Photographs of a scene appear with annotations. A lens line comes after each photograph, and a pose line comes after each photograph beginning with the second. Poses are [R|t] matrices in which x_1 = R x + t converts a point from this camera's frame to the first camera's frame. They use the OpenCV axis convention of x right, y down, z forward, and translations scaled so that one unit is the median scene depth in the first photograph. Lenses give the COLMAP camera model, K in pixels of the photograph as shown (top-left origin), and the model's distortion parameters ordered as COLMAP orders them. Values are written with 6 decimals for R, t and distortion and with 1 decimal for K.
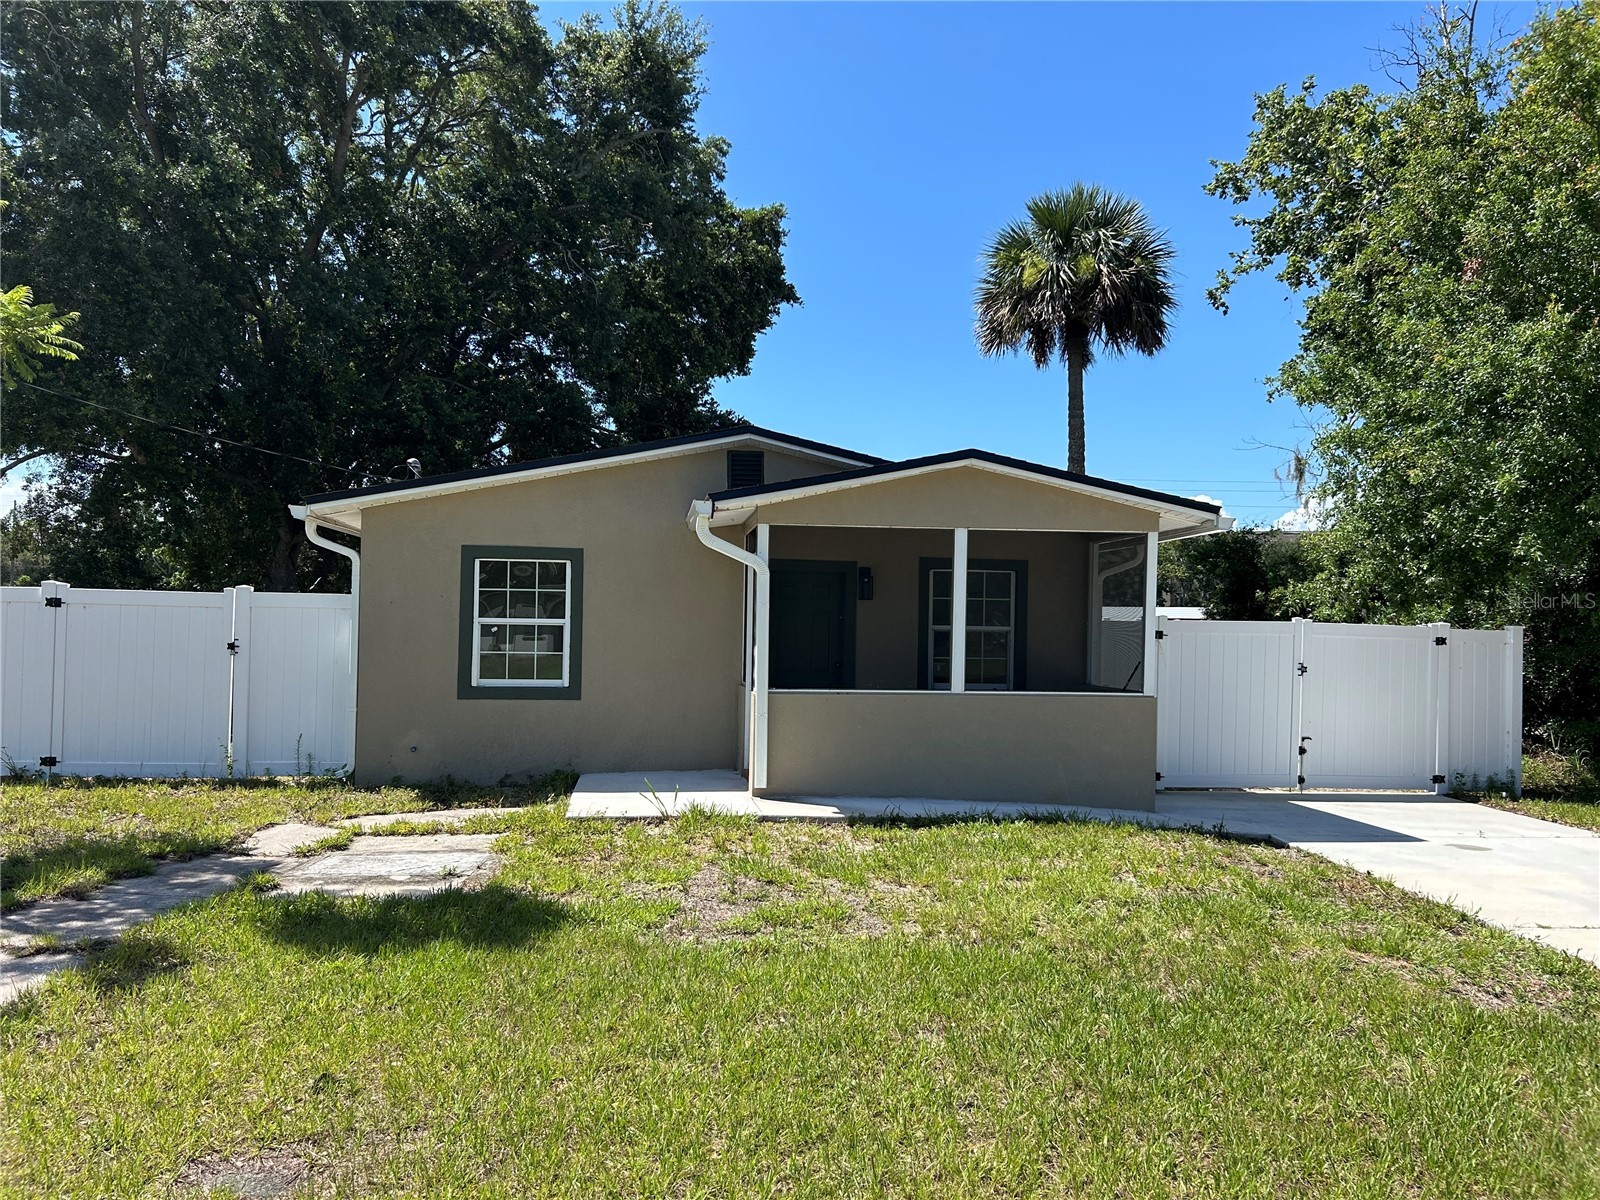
lens RADIAL K [[1206.0, 0, 806.2], [0, 1206.0, 605.6], [0, 0, 1]] dist [0.063939, -0.070991]
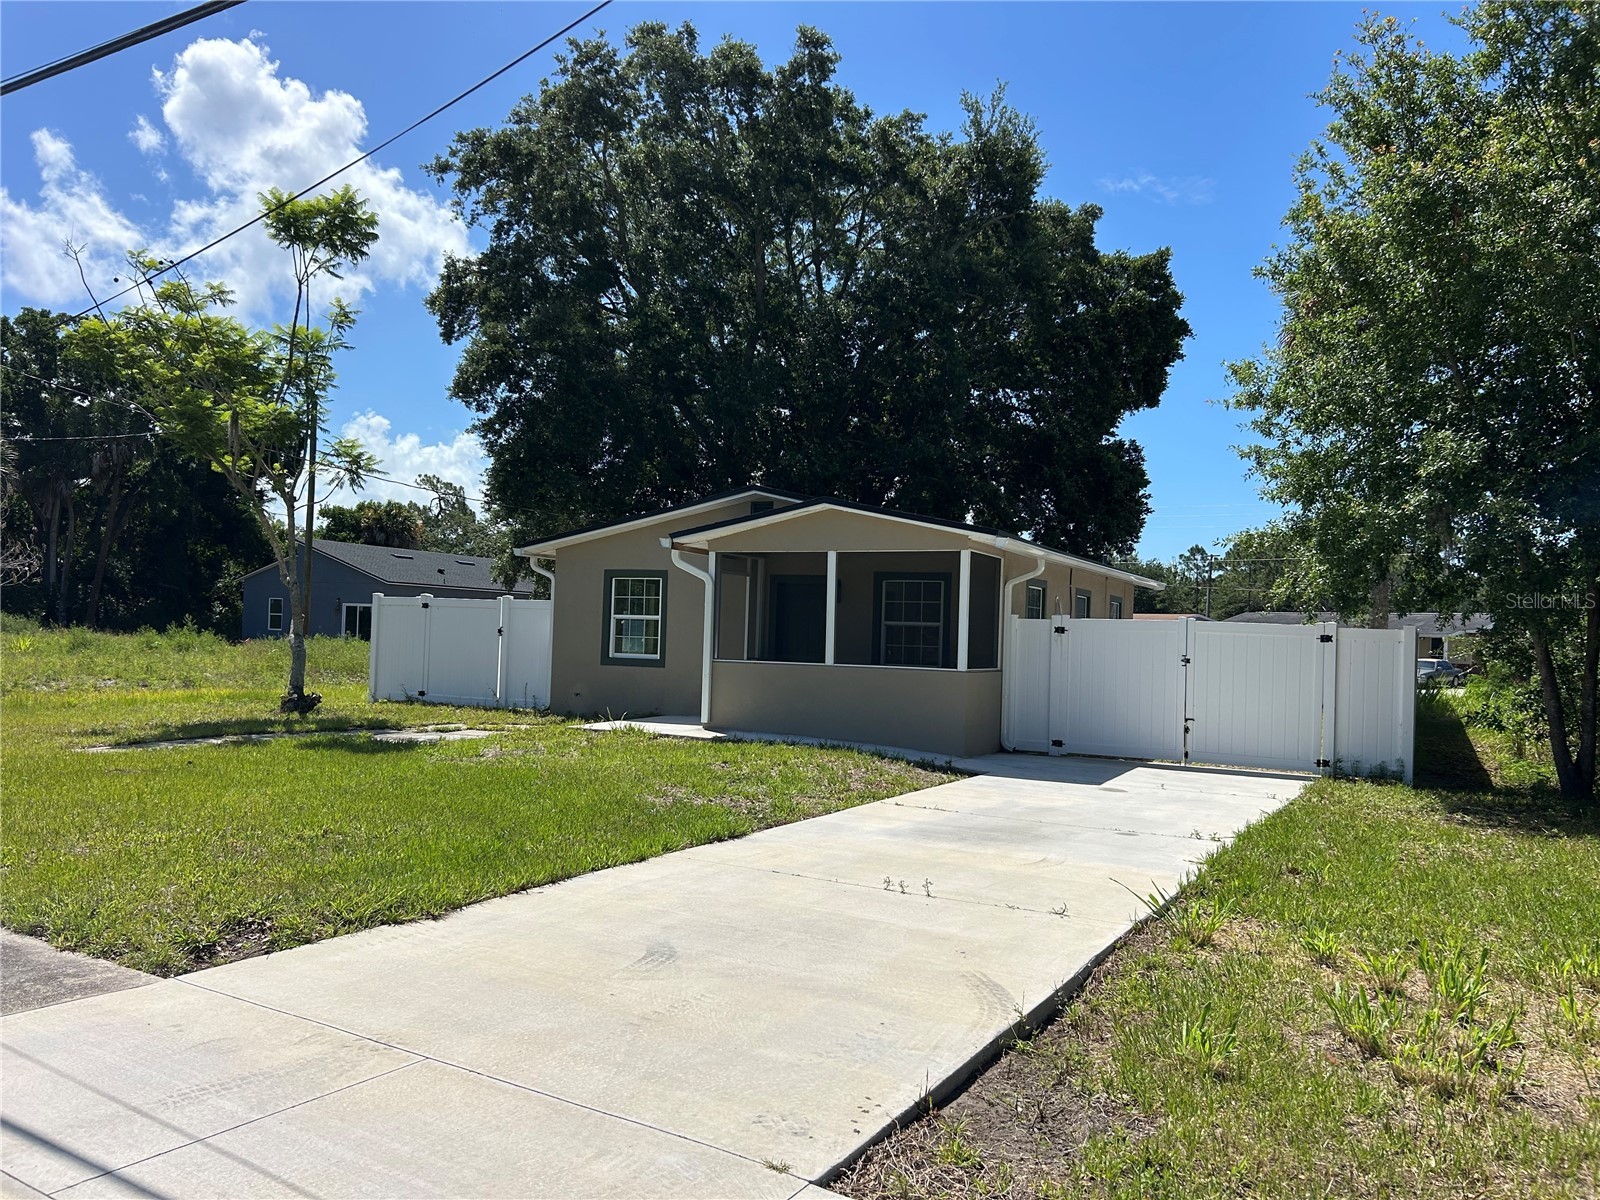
lens RADIAL K [[1206.0, 0, 801.2], [0, 1206.0, 605.0], [0, 0, 1]] dist [0.063939, -0.070991]
pose [[0.843939, -0.003674, -0.536427, 0.794509], [-0.008541, 0.999758, -0.020284, 0.027407], [0.536371, 0.021700, 0.843703, -0.214971]]
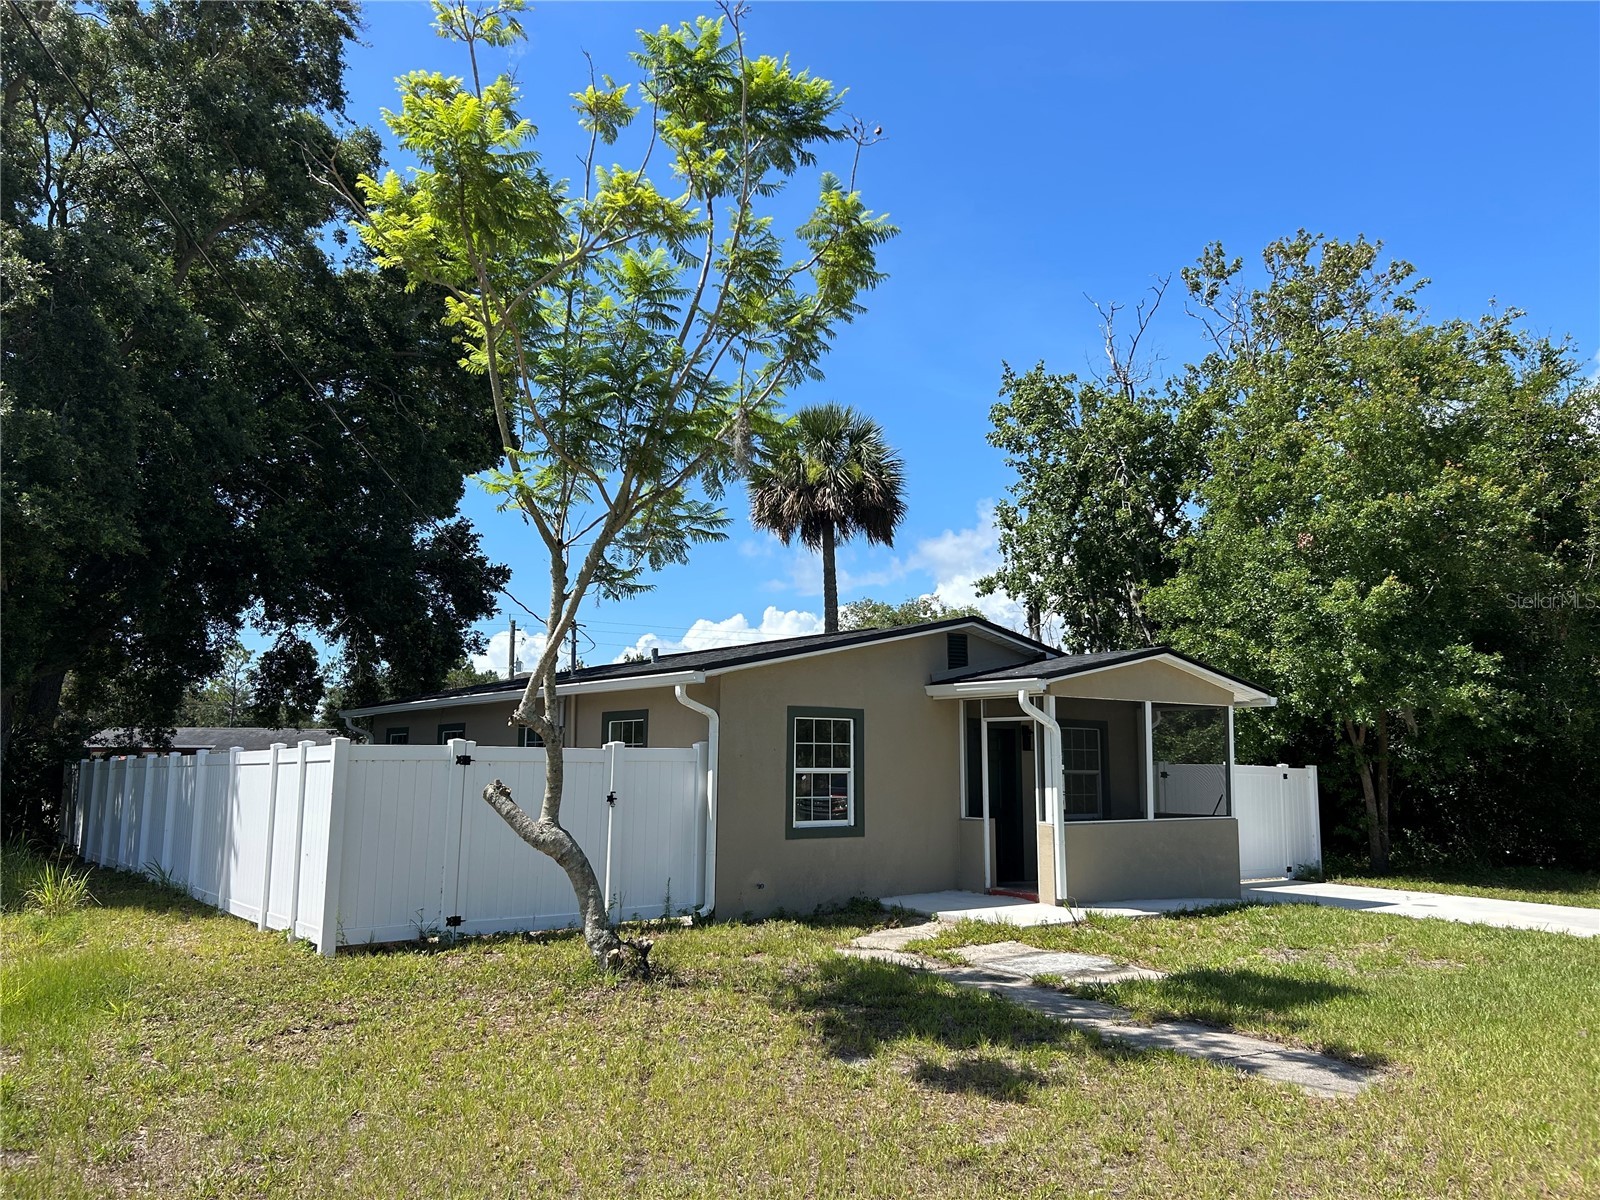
lens RADIAL K [[1206.0, 0, 787.2], [0, 1206.0, 590.6], [0, 0, 1]] dist [0.063939, -0.070991]
pose [[0.867157, 0.058912, 0.494537, -0.862742], [0.001569, 0.992651, -0.121002, -0.019255], [-0.498032, 0.105704, 0.860692, -0.018490]]
